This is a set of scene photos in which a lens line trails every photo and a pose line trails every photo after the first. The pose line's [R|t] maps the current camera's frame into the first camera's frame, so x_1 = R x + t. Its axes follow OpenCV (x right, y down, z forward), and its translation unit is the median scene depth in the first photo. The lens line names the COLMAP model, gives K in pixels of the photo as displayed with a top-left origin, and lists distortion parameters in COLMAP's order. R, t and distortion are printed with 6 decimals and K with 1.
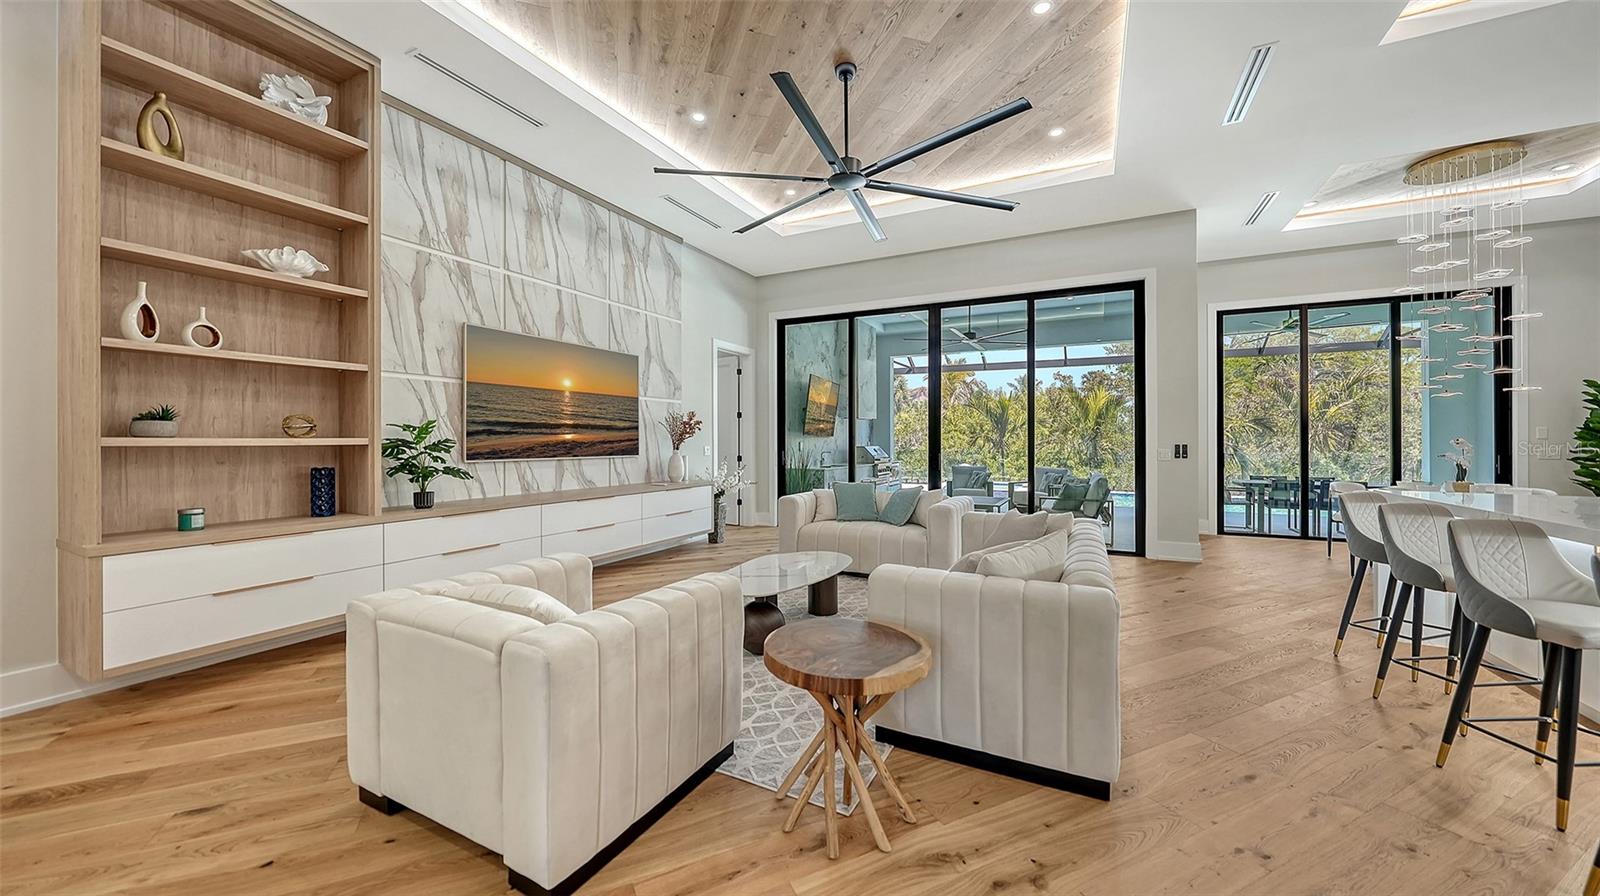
lens RADIAL K [[574.9, 0, 789.0], [0, 574.9, 423.4], [0, 0, 1]] dist [-0.000280, 0.000036]
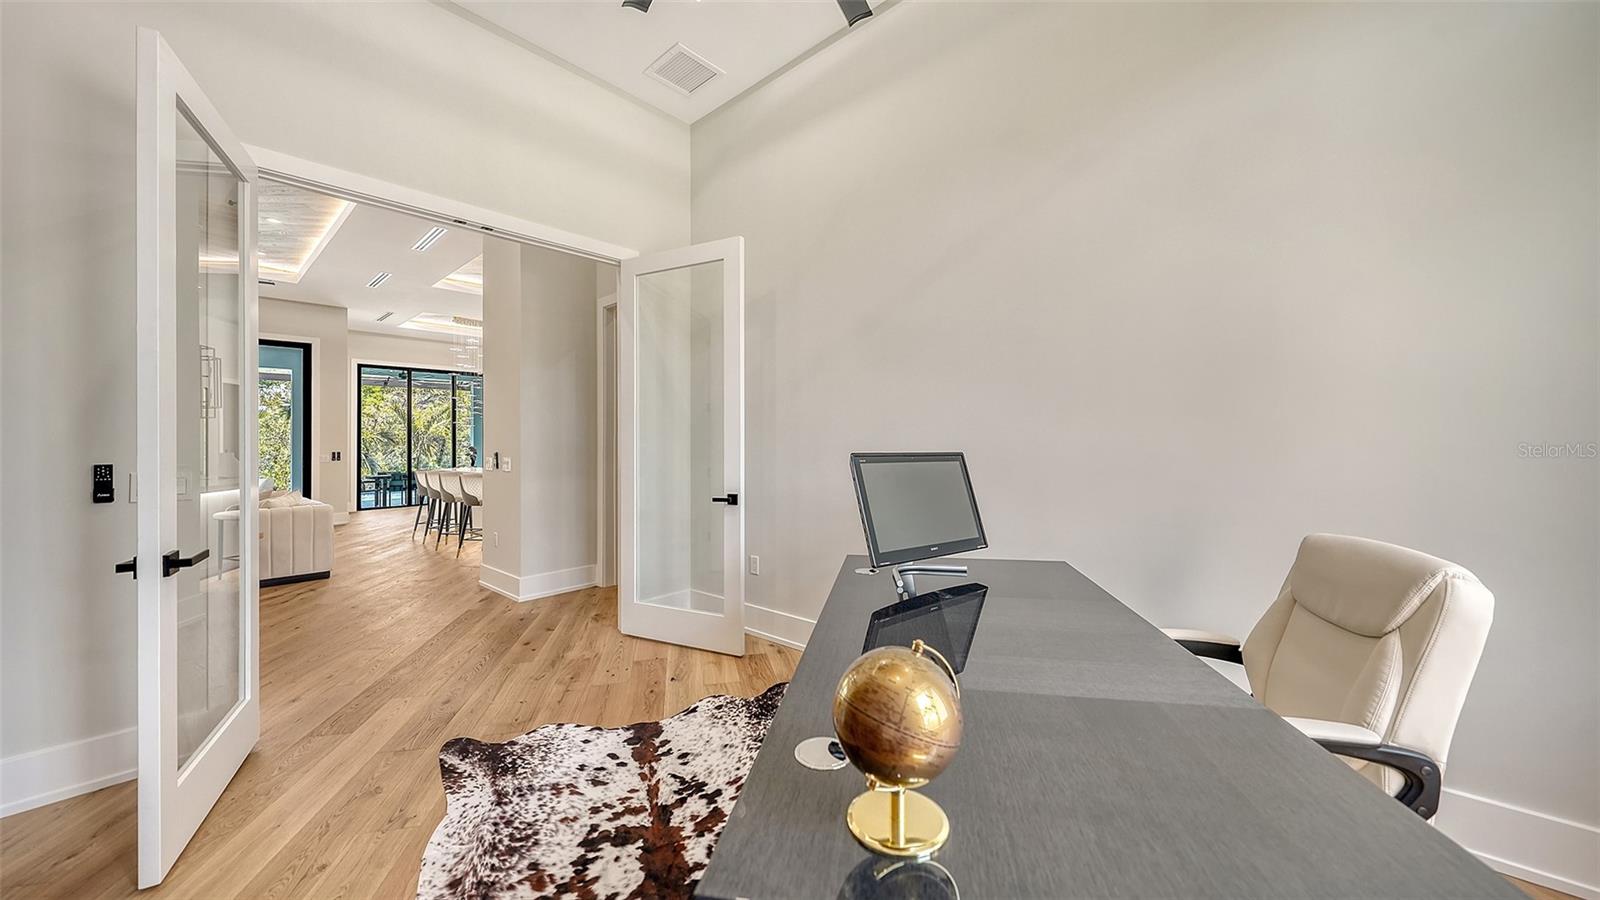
lens RADIAL K [[563.8, 0, 800.2], [0, 563.8, 435.8], [0, 0, 1]] dist [-0.000575, -0.000004]
pose [[0.249289, 0.002913, 0.968425, -0.373359], [-0.008962, 0.999960, -0.000701, -0.013460], [-0.968388, -0.008505, 0.249305, -0.464791]]
